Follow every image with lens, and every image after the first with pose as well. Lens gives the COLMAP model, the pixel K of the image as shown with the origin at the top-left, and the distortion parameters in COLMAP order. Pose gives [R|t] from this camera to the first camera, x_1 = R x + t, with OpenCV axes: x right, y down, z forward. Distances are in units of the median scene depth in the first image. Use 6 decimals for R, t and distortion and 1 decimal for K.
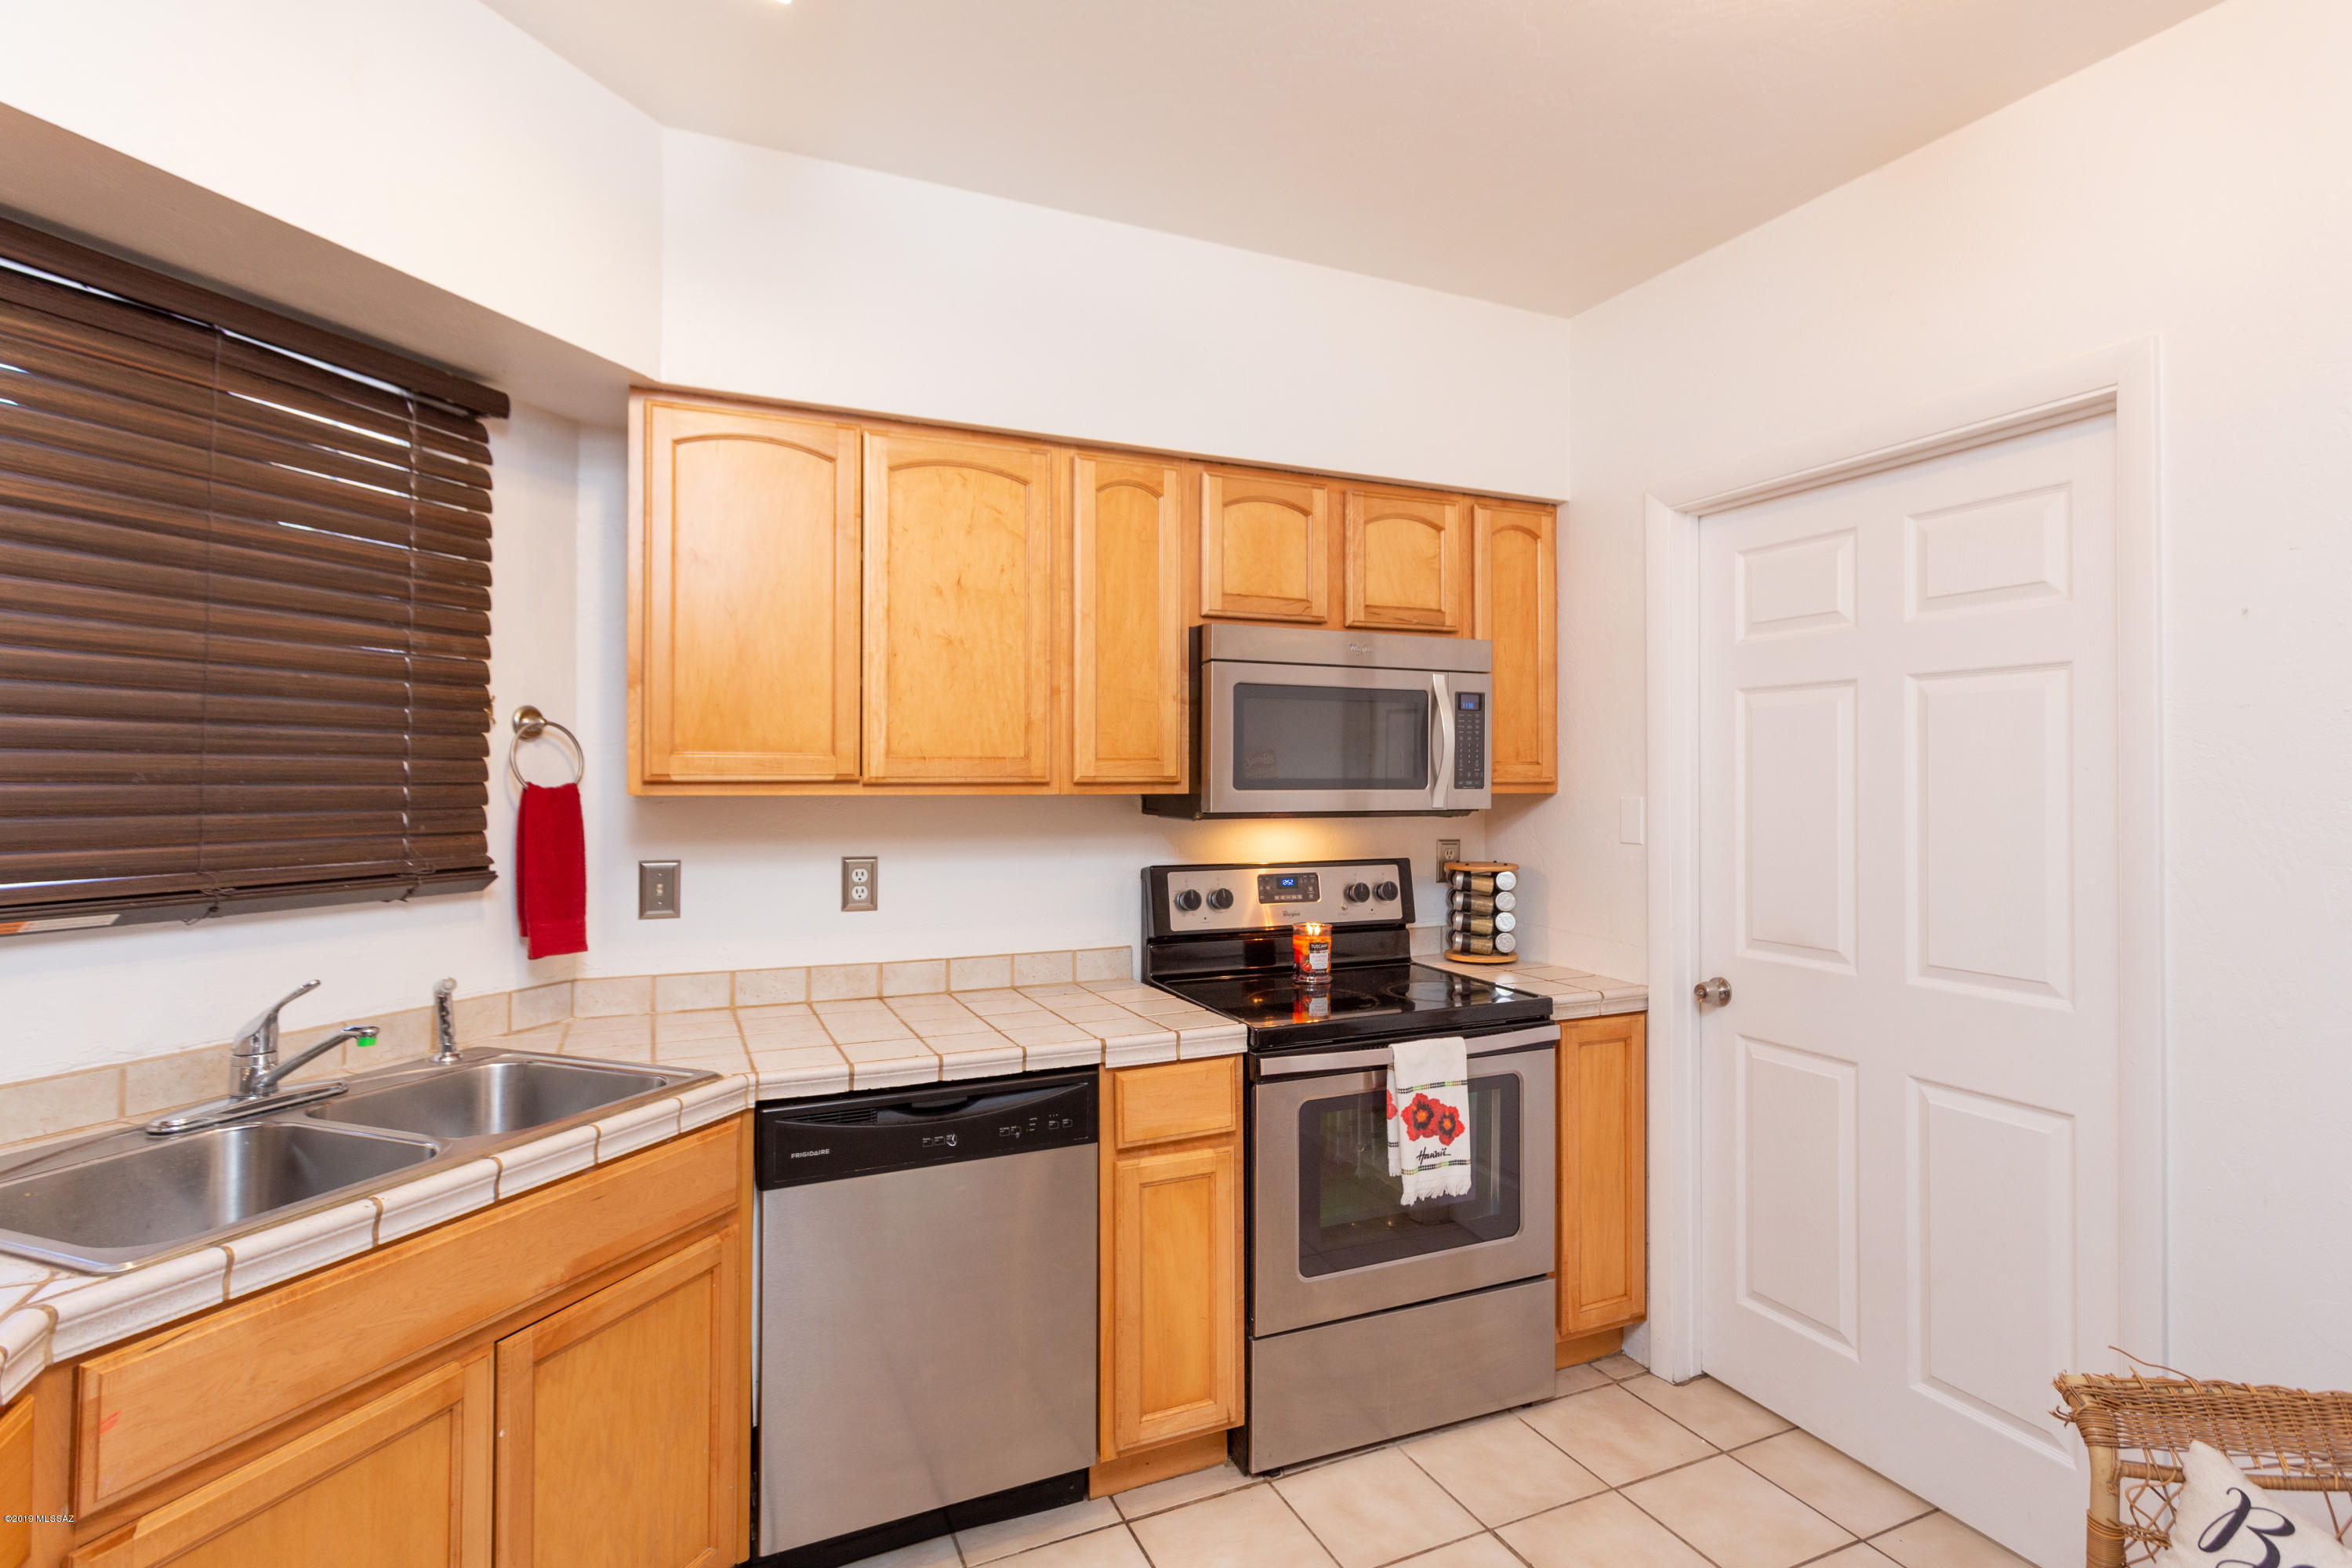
lens RADIAL K [[1177.7, 0, 1176.0], [0, 1177.7, 784.0], [0, 0, 1]] dist [-0.001060, -0.000227]
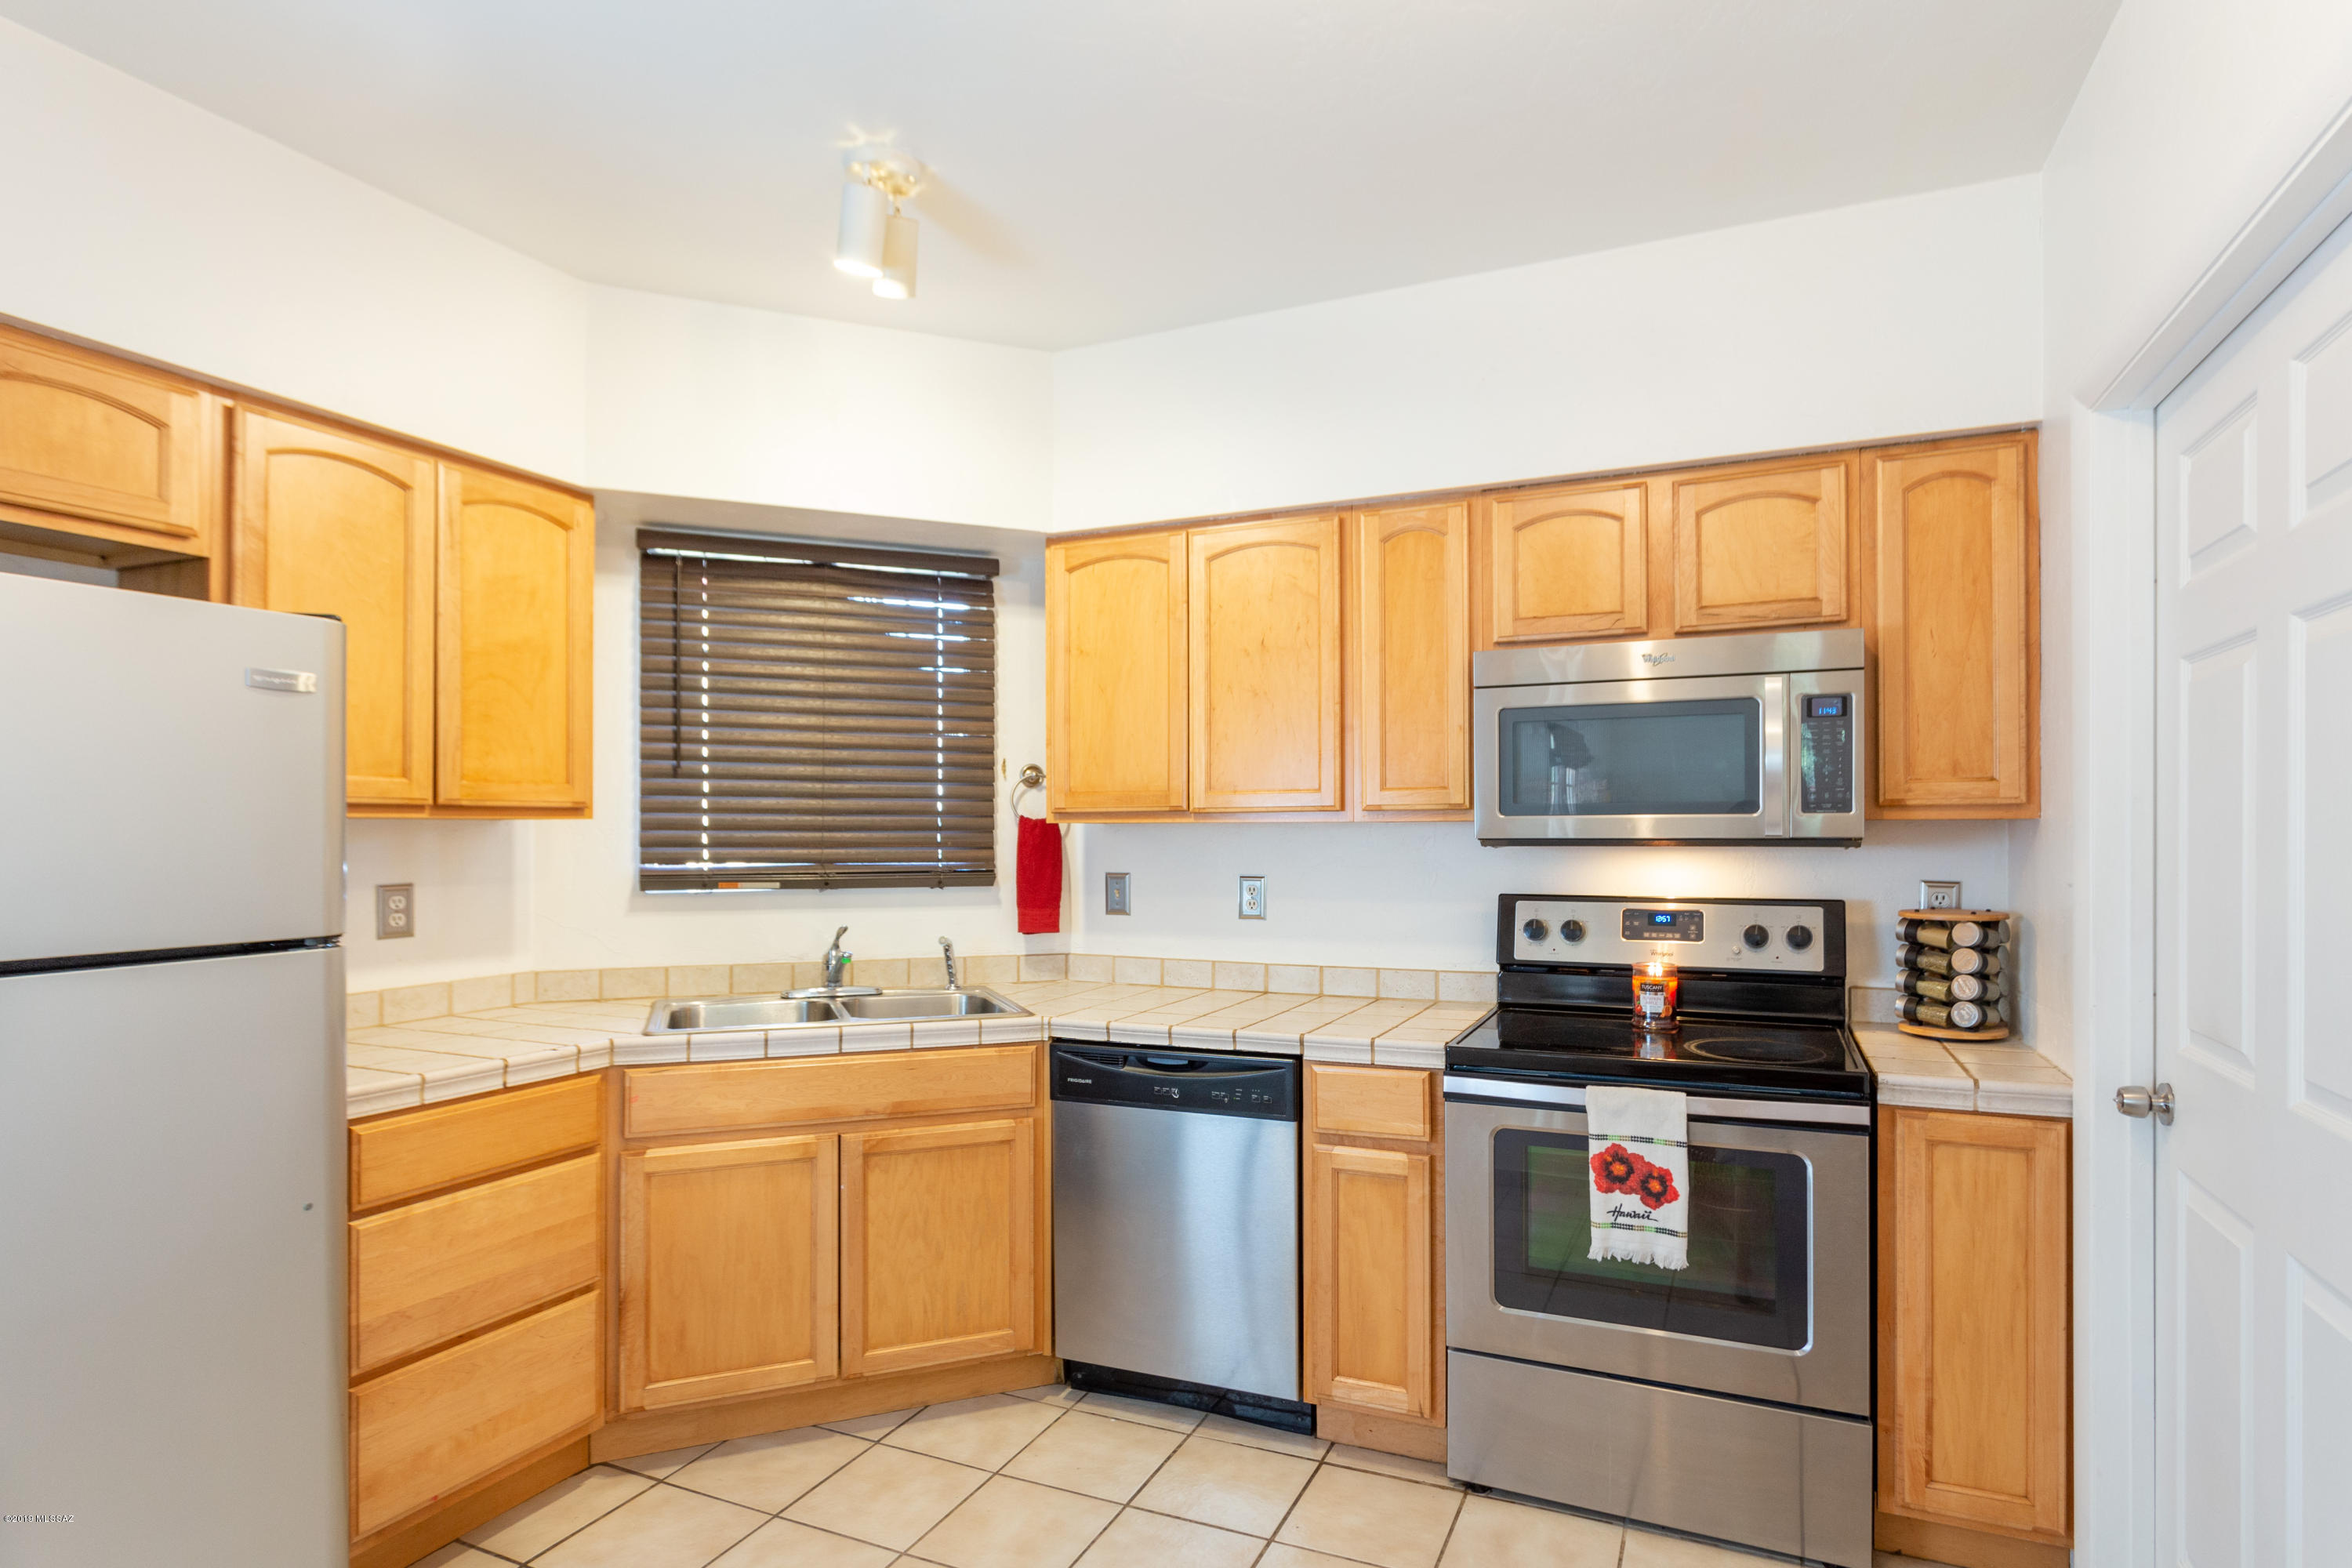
lens RADIAL K [[1196.1, 0, 1181.0], [0, 1196.1, 848.3], [0, 0, 1]] dist [-0.021209, 0.000087]
pose [[0.663587, 0.006925, -0.748067, 0.667206], [0.000832, 0.999950, 0.009994, 0.023501], [0.748098, -0.007255, 0.663548, 0.134179]]
